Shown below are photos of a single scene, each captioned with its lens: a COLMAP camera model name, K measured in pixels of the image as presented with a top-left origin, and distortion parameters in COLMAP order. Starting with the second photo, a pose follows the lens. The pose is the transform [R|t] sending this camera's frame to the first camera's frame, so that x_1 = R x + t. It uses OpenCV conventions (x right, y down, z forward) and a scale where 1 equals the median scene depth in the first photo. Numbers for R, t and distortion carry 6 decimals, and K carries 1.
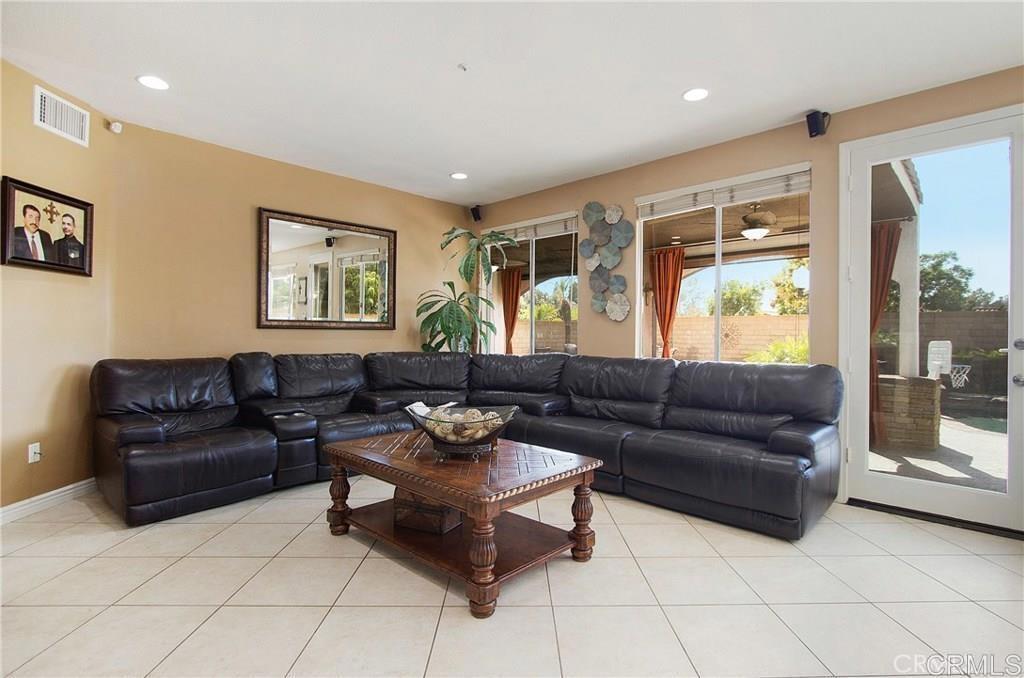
lens RADIAL K [[496.0, 0, 540.5], [0, 496.0, 326.3], [0, 0, 1]] dist [0.000557, 0.001272]
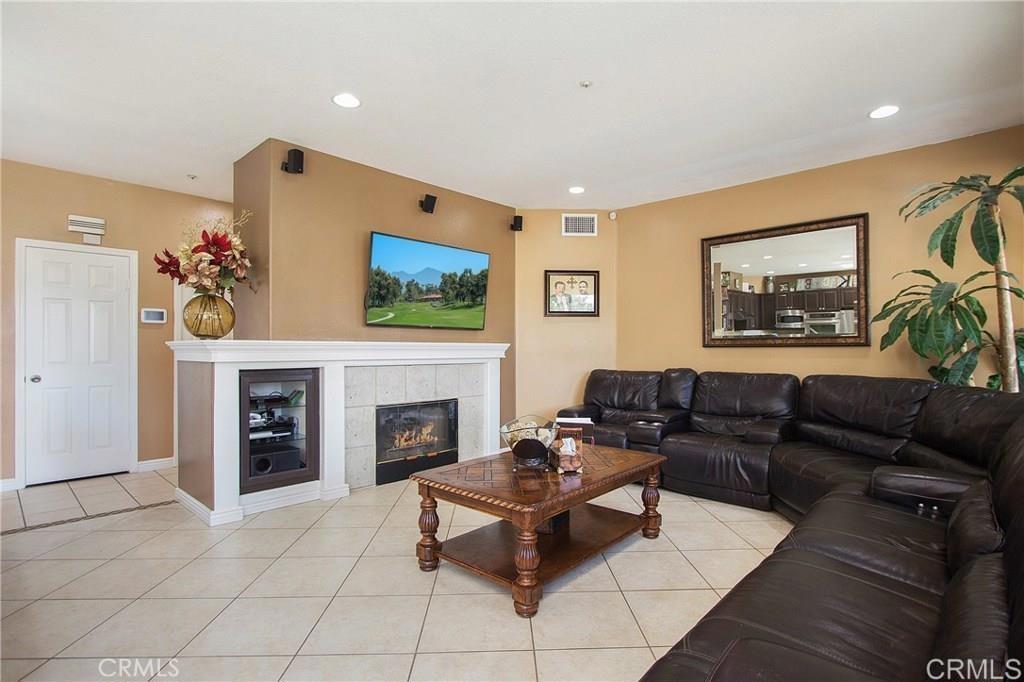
lens RADIAL K [[511.6, 0, 512.0], [0, 511.6, 341.0], [0, 0, 1]] dist [0.000368, -0.002074]
pose [[-0.003929, -0.023519, -0.999716, 0.729432], [0.017207, 0.999574, -0.023584, 0.011823], [0.999844, -0.017295, -0.003523, 0.730965]]
